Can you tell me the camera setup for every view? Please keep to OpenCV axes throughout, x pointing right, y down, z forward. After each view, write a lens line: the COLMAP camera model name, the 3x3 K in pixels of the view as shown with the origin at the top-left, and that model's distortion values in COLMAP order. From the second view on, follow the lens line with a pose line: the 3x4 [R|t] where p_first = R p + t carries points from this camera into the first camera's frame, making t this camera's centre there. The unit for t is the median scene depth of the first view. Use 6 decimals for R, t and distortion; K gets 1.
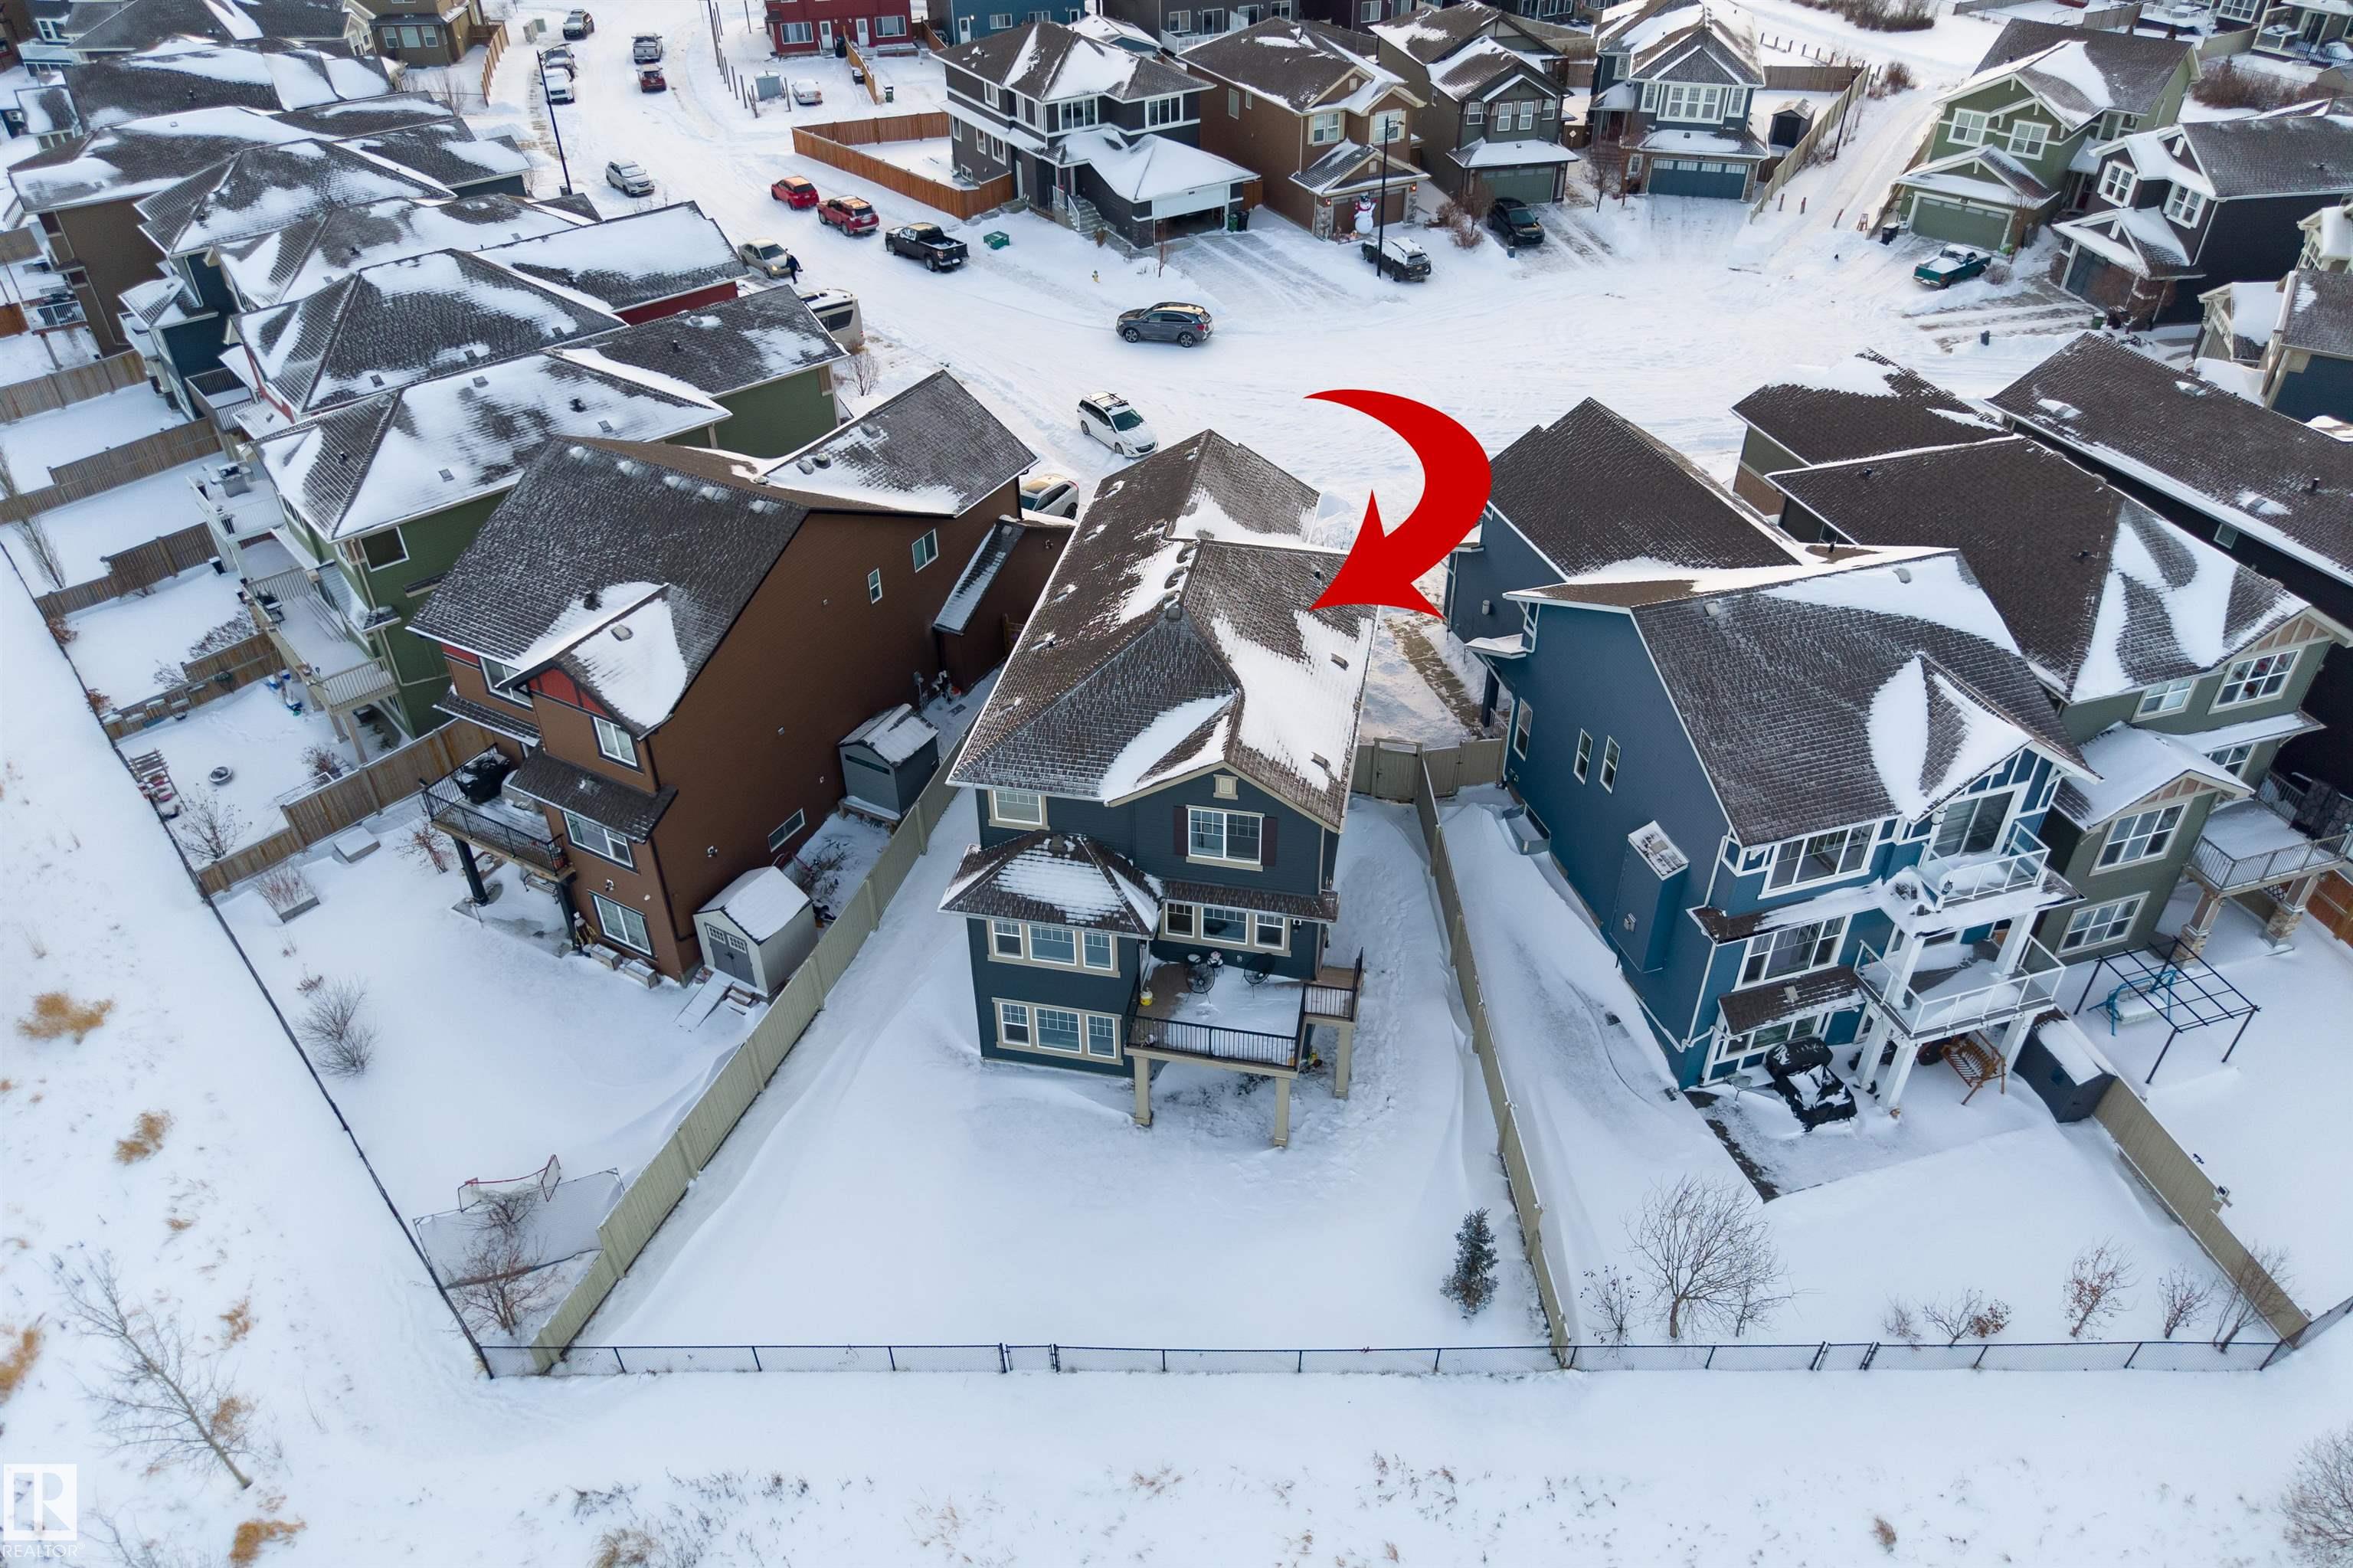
lens RADIAL K [[1588.8, 0, 1182.1], [0, 1588.8, 738.2], [0, 0, 1]] dist [0.004388, -0.000574]
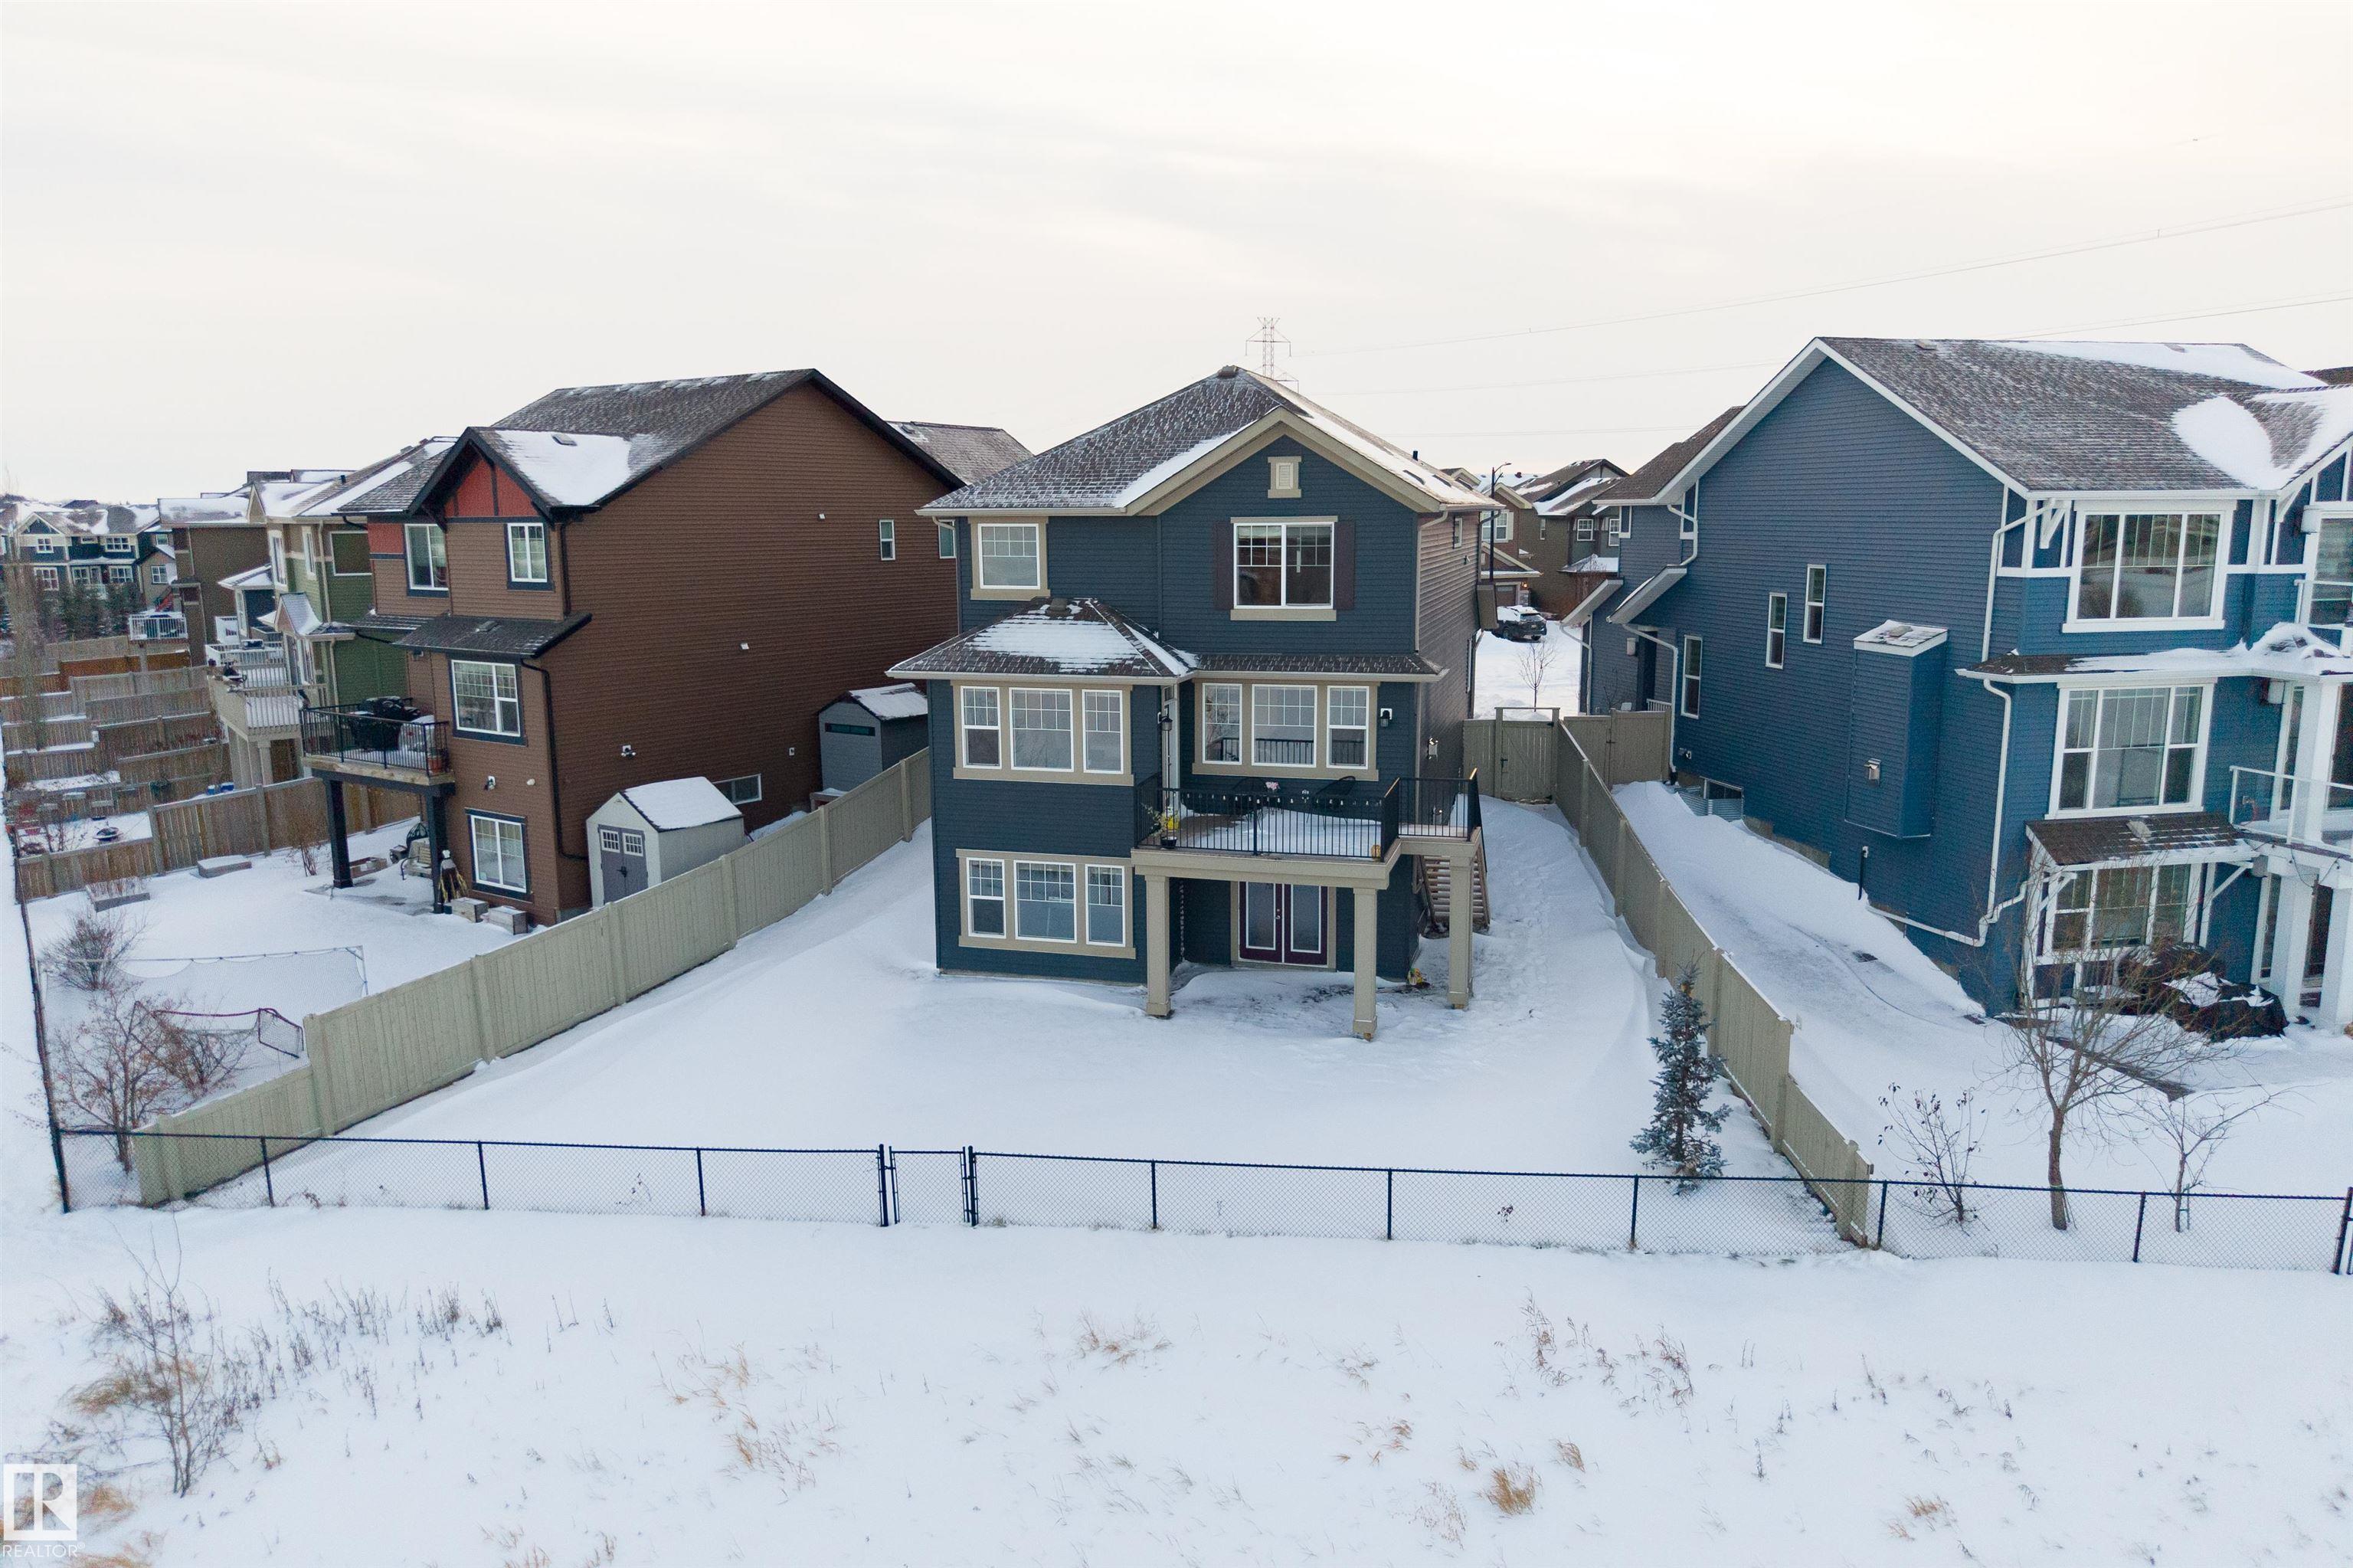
lens RADIAL K [[1590.8, 0, 1176.5], [0, 1590.8, 784.0], [0, 0, 1]] dist [0.010460, -0.006489]
pose [[0.996212, 0.010440, -0.086329, 0.039365], [-0.047032, 0.899717, -0.433933, 0.439232], [0.073141, 0.436349, 0.896800, 0.356558]]
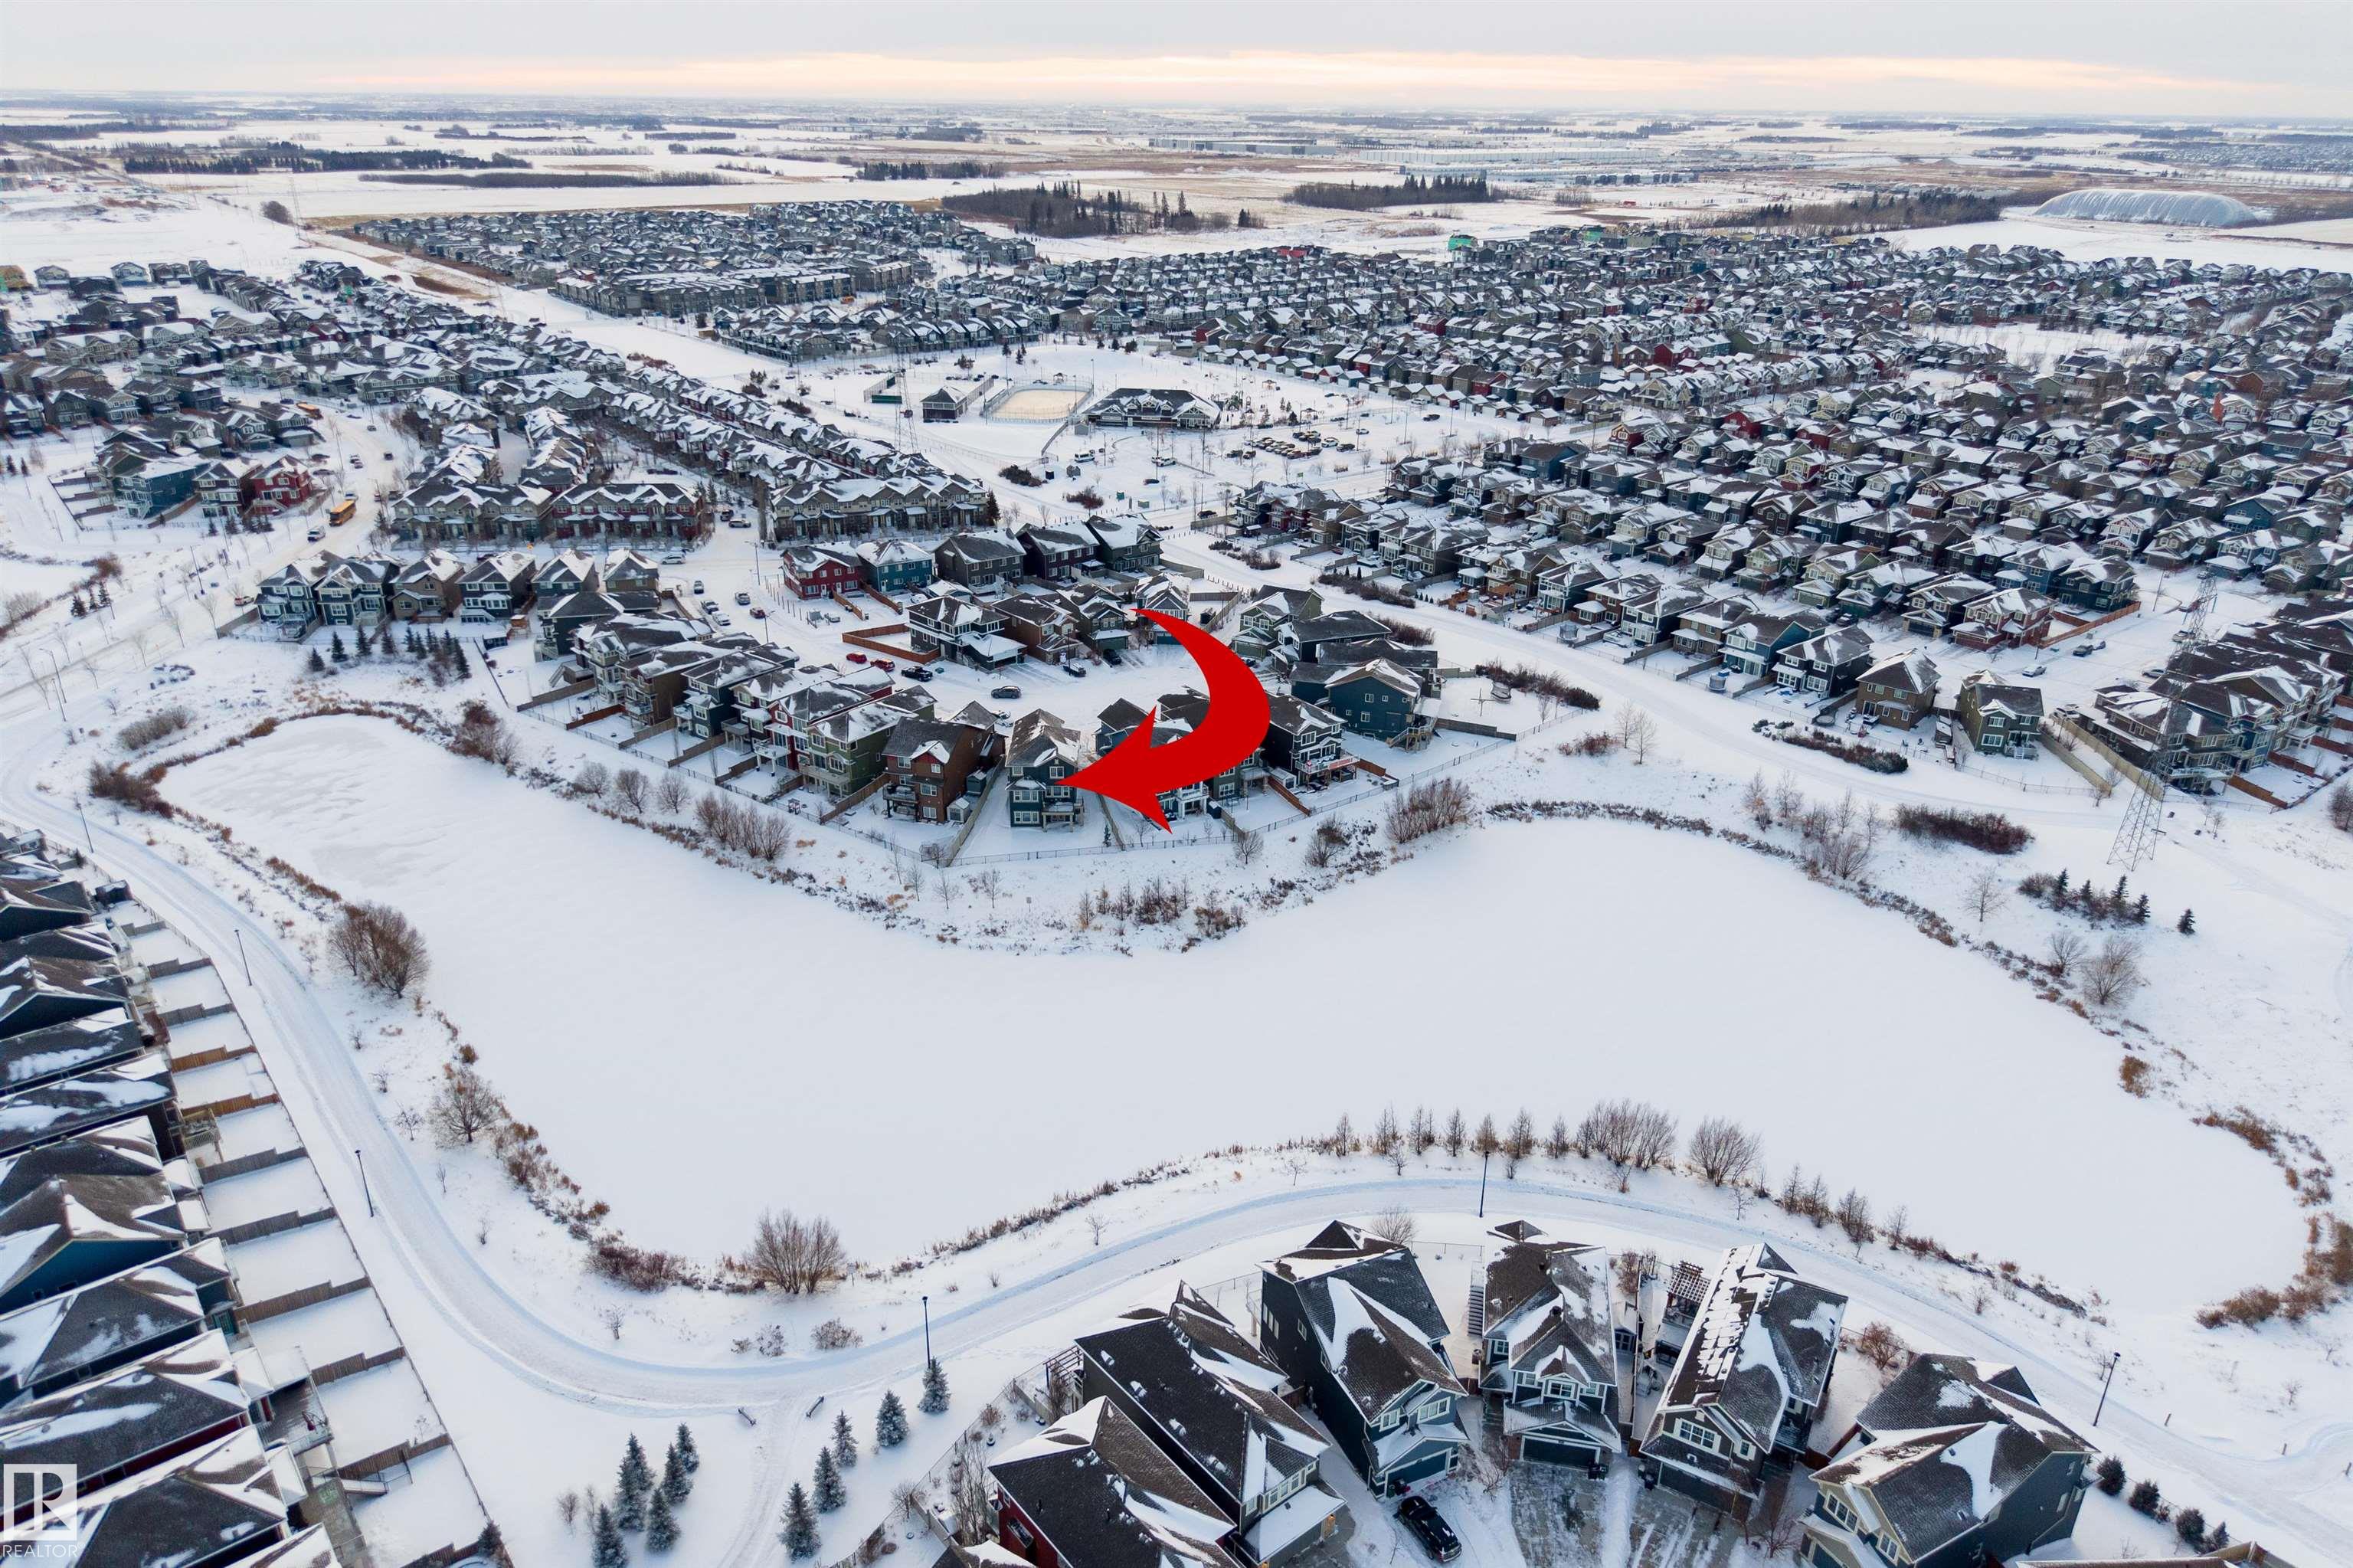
lens RADIAL K [[1590.8, 0, 1176.5], [0, 1590.8, 784.0], [0, 0, 1]] dist [0.010460, -0.006489]
pose [[0.978789, -0.065103, 0.194253, -0.601808], [0.105809, 0.972561, -0.207193, 1.209768], [-0.175434, 0.223352, 0.958821, -4.096839]]
